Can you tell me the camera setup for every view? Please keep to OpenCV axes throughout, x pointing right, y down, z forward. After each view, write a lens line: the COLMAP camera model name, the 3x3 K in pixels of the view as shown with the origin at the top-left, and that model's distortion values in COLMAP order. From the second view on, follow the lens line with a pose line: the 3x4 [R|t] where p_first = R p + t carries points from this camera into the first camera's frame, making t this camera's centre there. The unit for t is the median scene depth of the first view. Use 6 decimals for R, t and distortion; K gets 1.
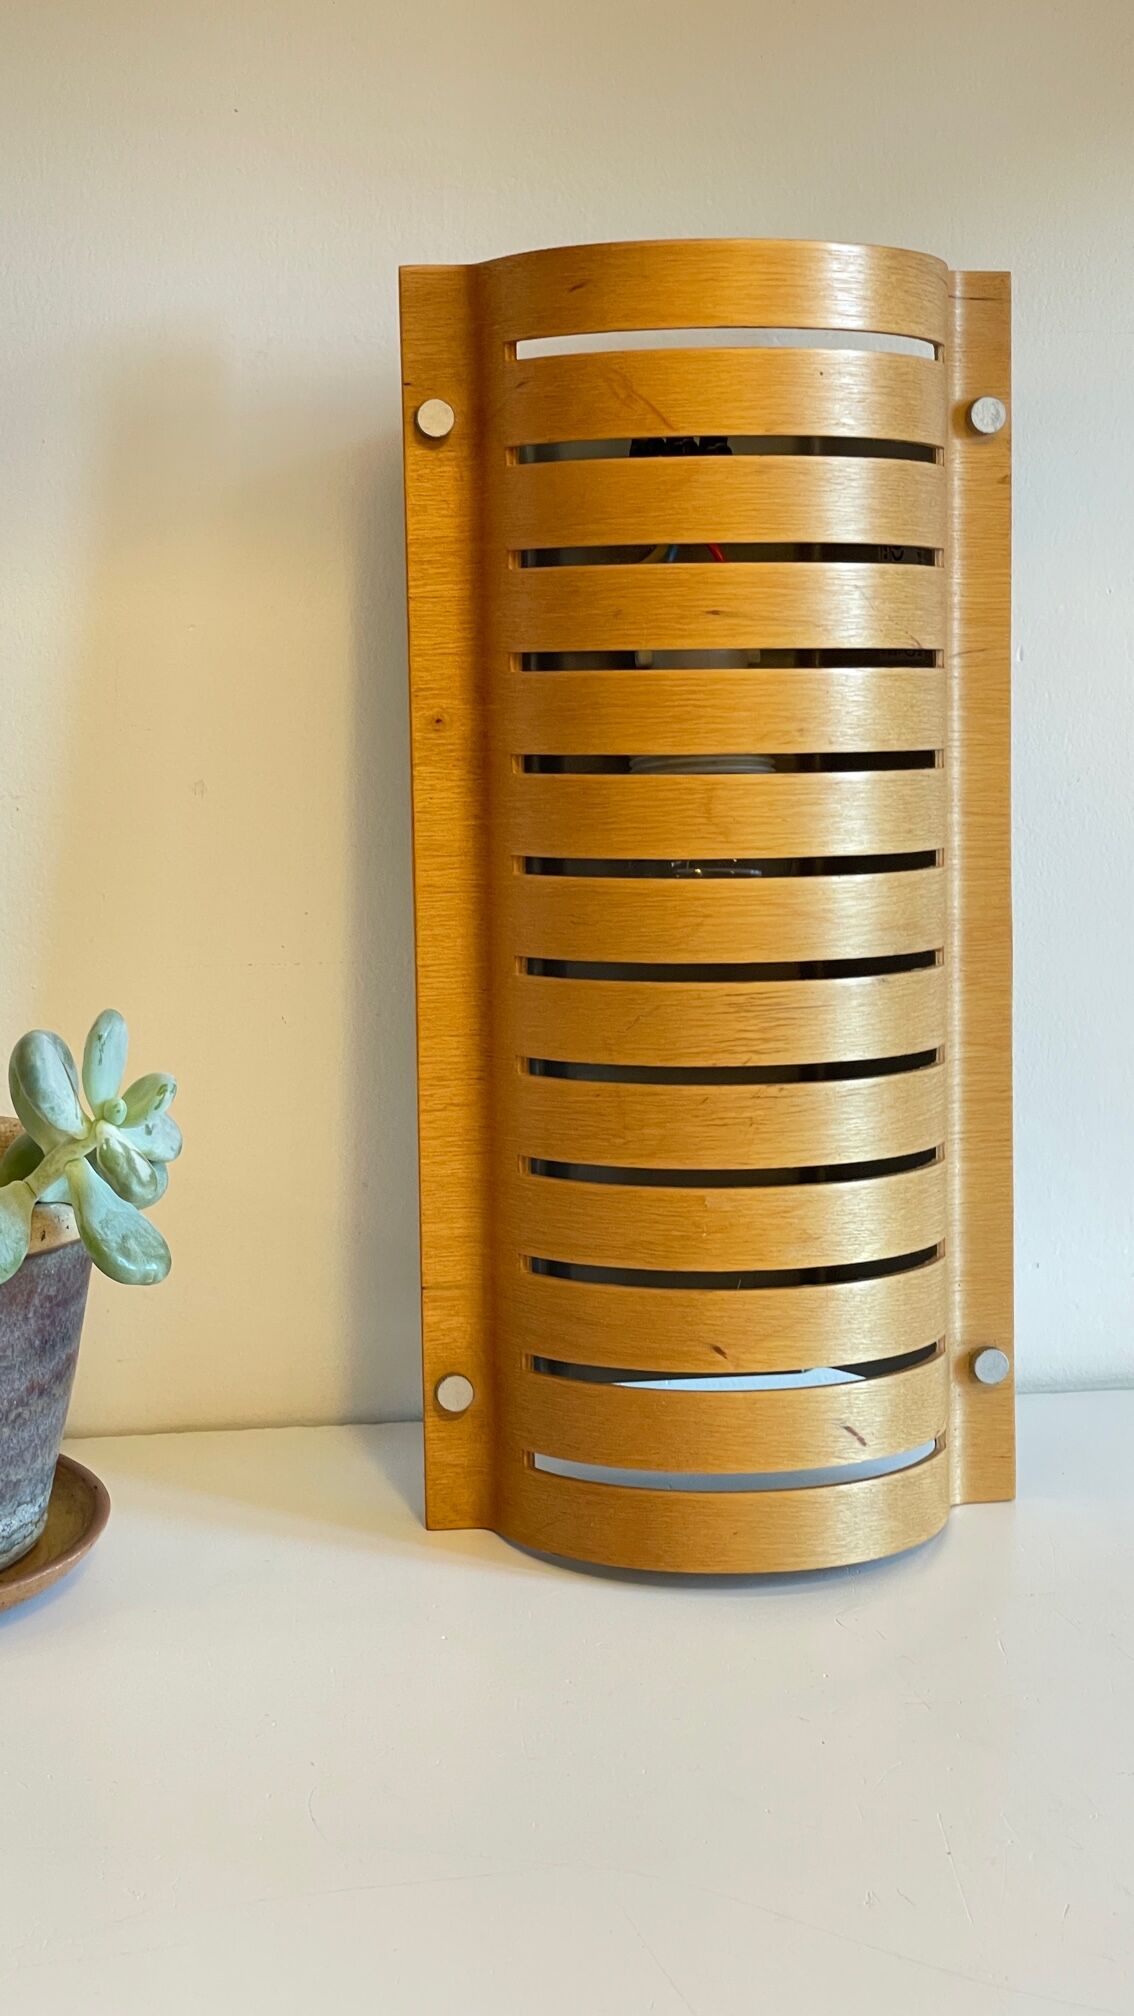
lens RADIAL K [[3126.7, 0, 555.1], [0, 3126.7, 995.1], [0, 0, 1]] dist [0.089662, 0.000000]
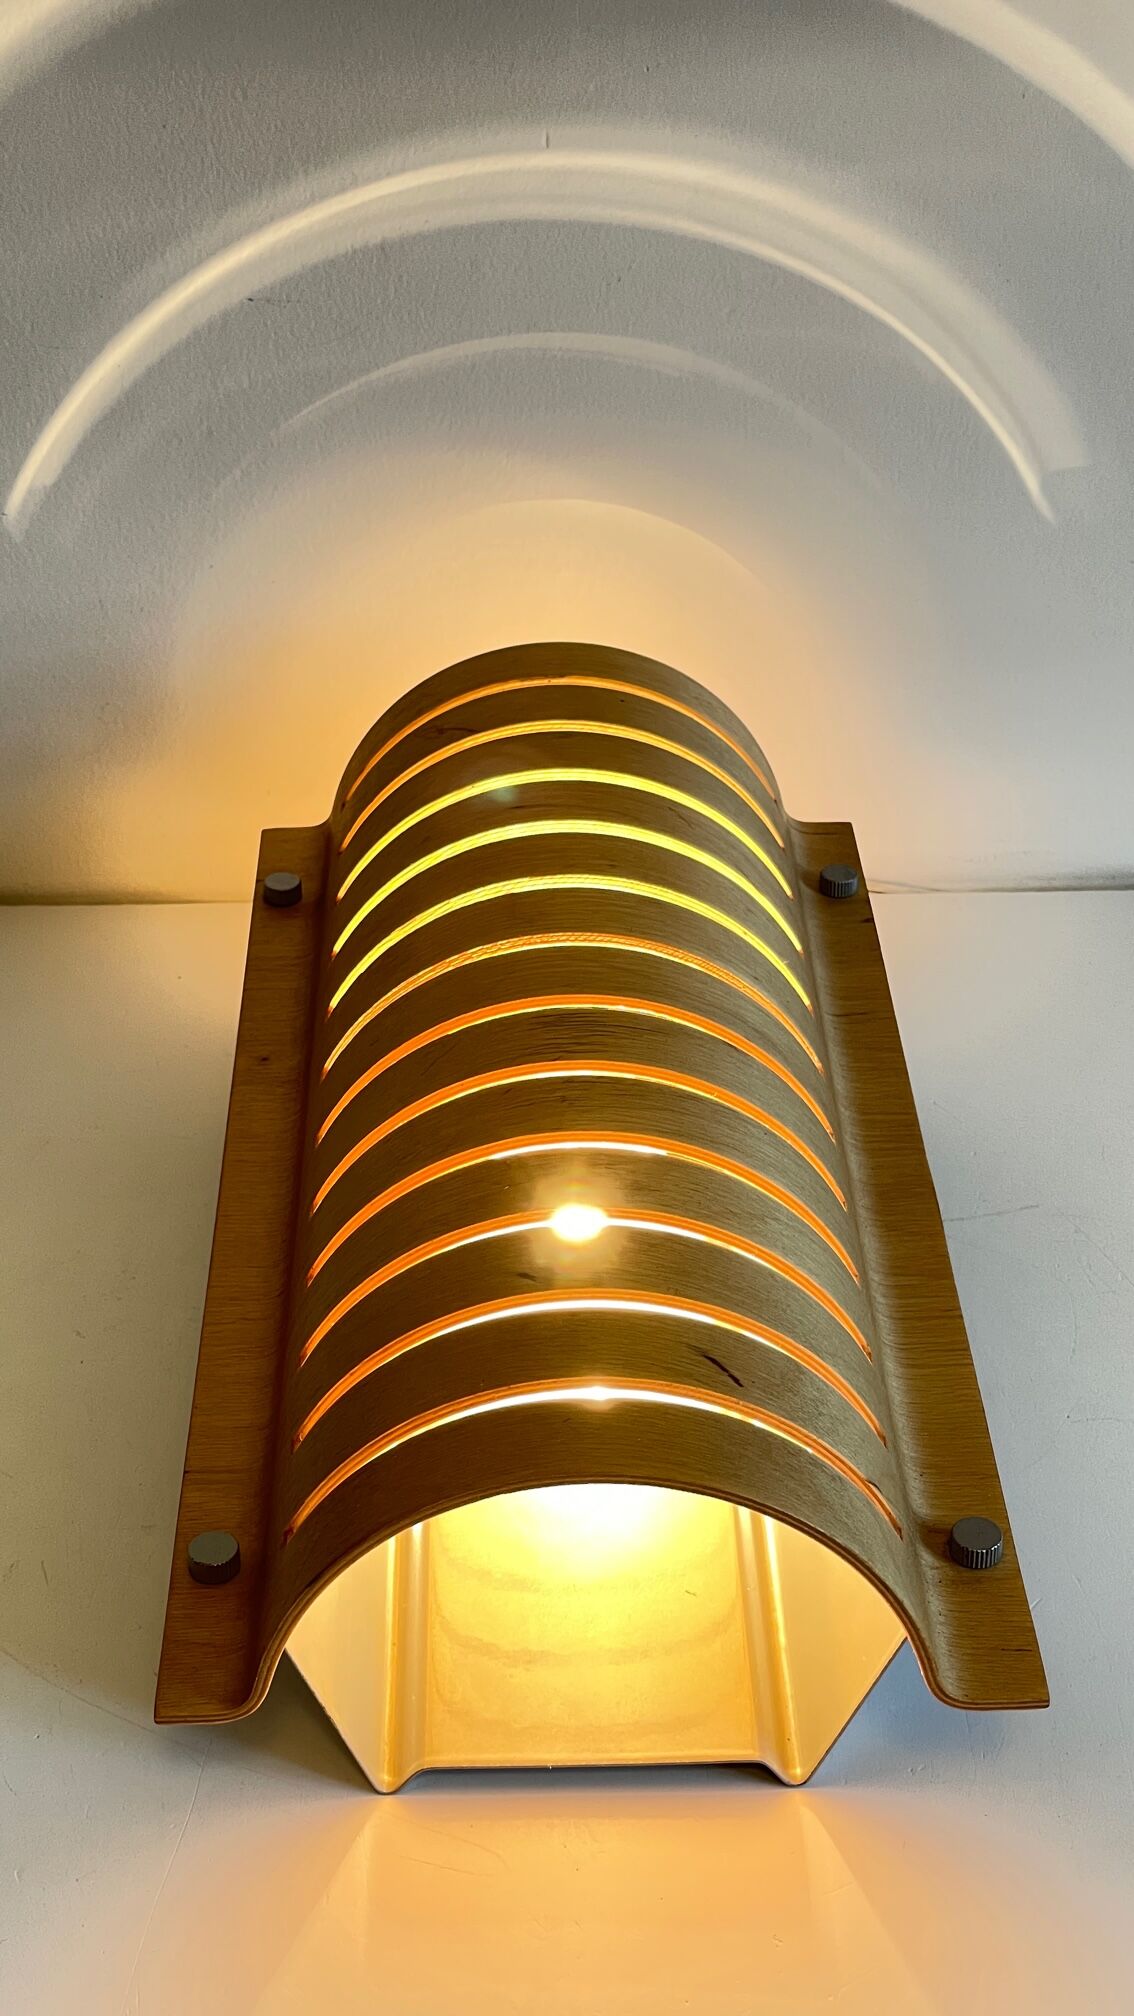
lens RADIAL K [[3126.7, 0, 559.1], [0, 3126.7, 921.9], [0, 0, 1]] dist [0.089662, 0.000000]
pose [[0.986758, -0.142996, -0.076561, 0.123552], [-0.008650, 0.424948, -0.905176, 0.722123], [0.161971, 0.893852, 0.418084, 0.579488]]
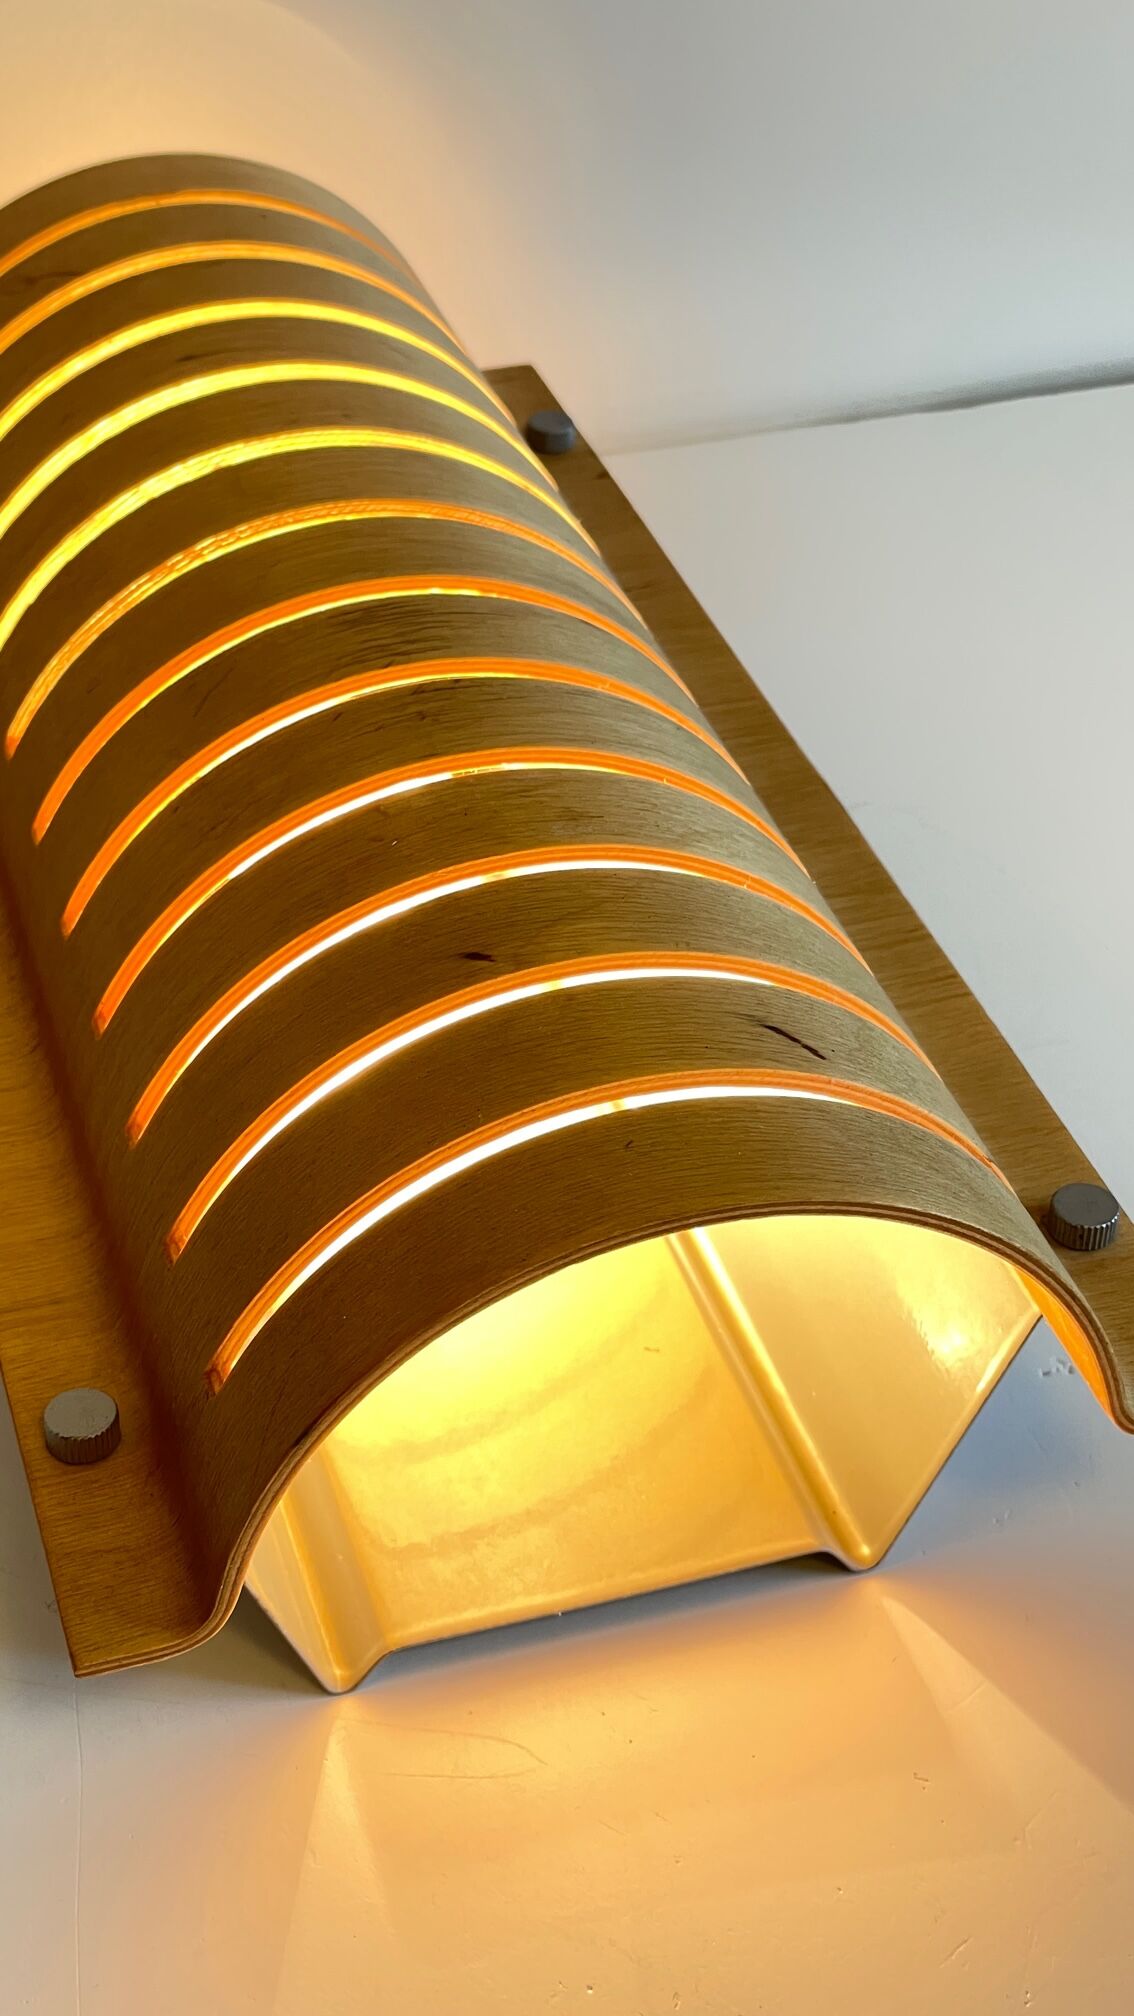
lens RADIAL K [[3126.7, 0, 550.7], [0, 3126.7, 993.9], [0, 0, 1]] dist [0.089662, 0.000000]
pose [[0.948150, -0.286046, 0.138526, -0.010402], [0.271988, 0.504798, -0.819269, 0.525190], [0.164421, 0.814467, 0.556426, 0.677901]]
